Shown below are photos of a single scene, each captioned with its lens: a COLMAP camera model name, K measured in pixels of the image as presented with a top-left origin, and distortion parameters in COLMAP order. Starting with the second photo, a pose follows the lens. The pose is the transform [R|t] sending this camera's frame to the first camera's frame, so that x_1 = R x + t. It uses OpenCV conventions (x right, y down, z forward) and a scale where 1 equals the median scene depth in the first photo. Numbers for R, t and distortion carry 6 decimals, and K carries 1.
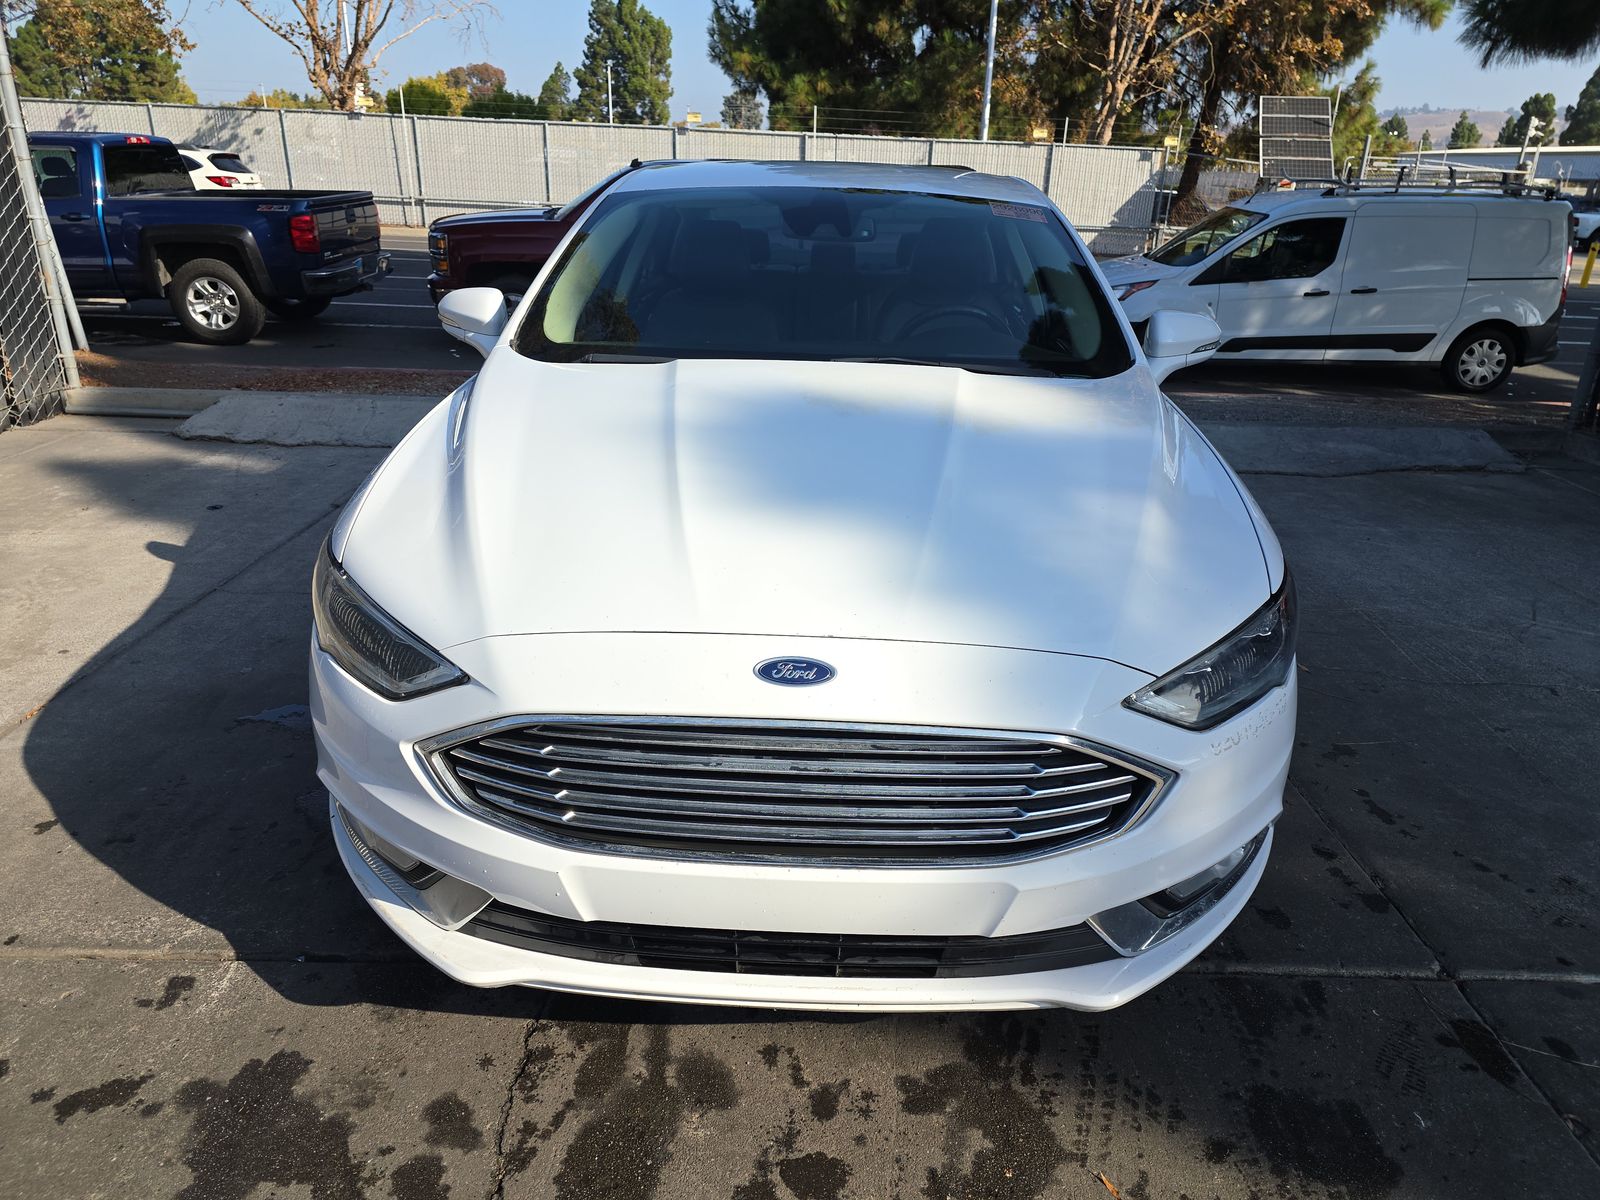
lens RADIAL K [[1081.3, 0, 808.4], [0, 1081.3, 610.6], [0, 0, 1]] dist [0.039596, -0.026335]
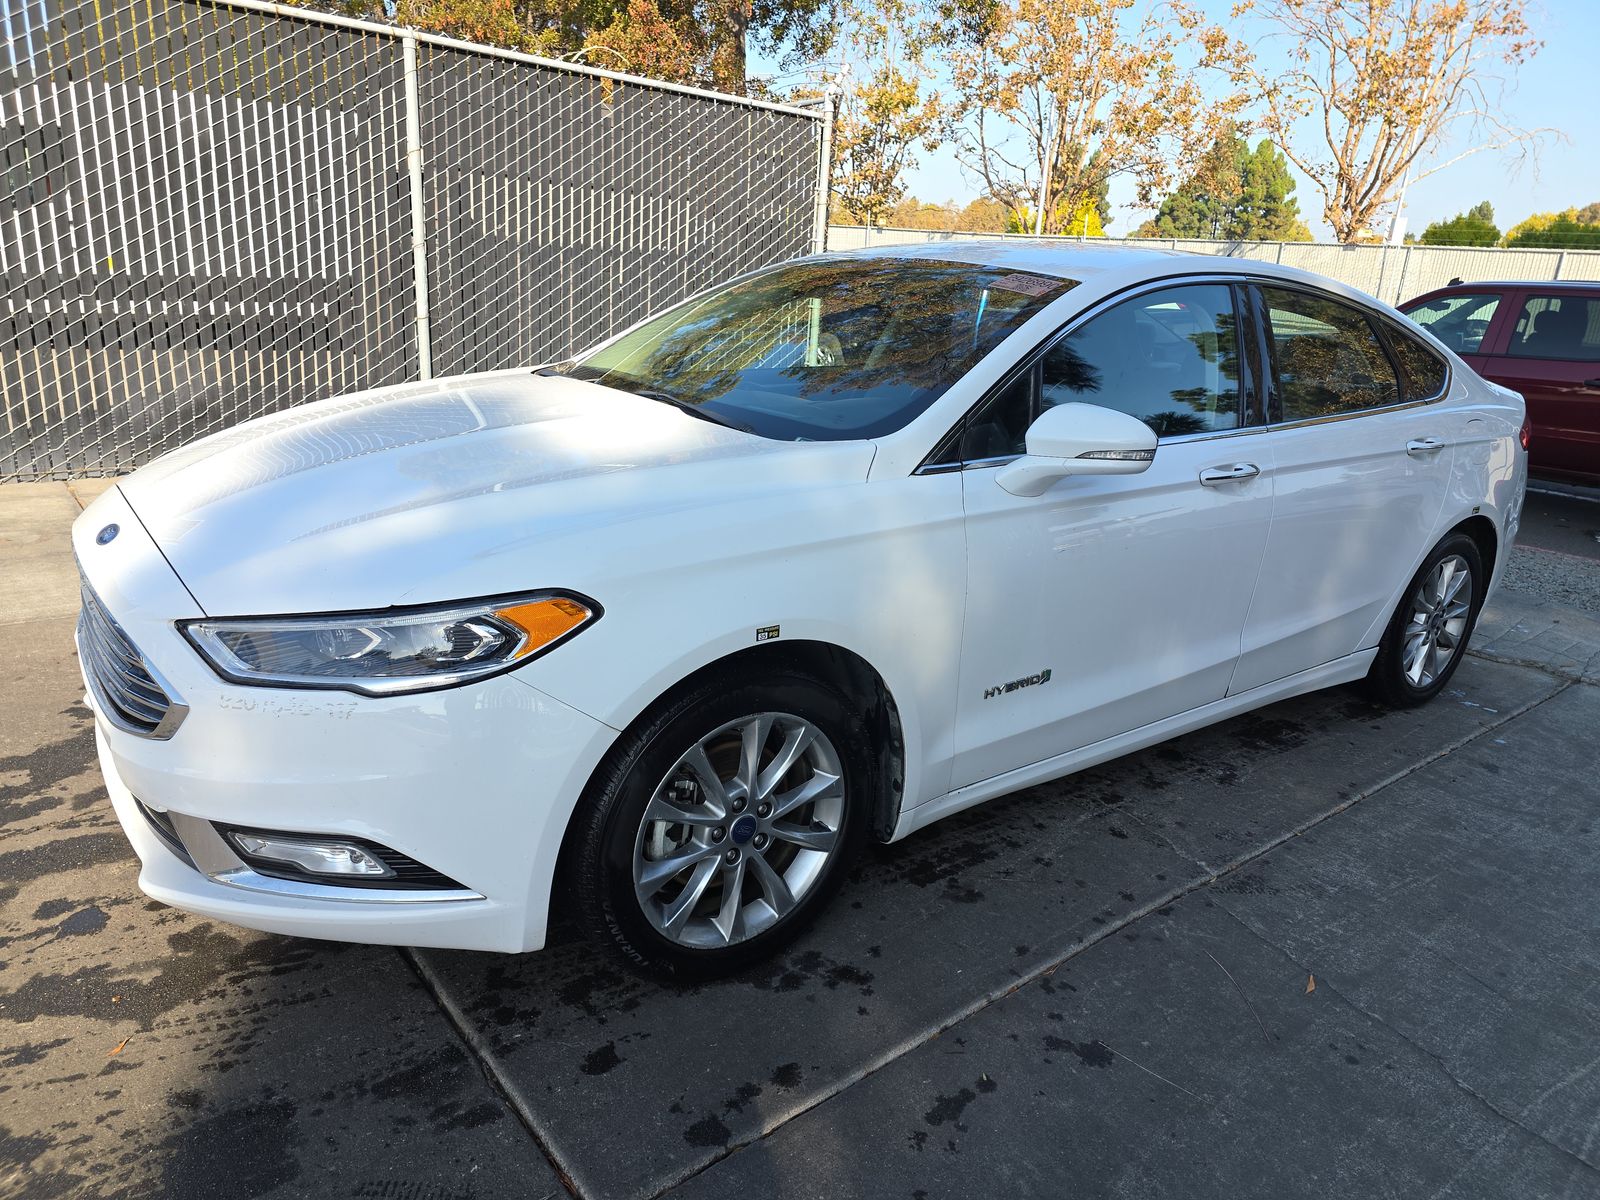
lens RADIAL K [[1081.3, 0, 811.2], [0, 1081.3, 592.3], [0, 0, 1]] dist [0.039596, -0.026335]
pose [[0.626826, 0.235817, -0.742617, 0.858948], [-0.326891, 0.944755, 0.024085, -0.105780], [0.707271, 0.227658, 0.669283, 0.381392]]
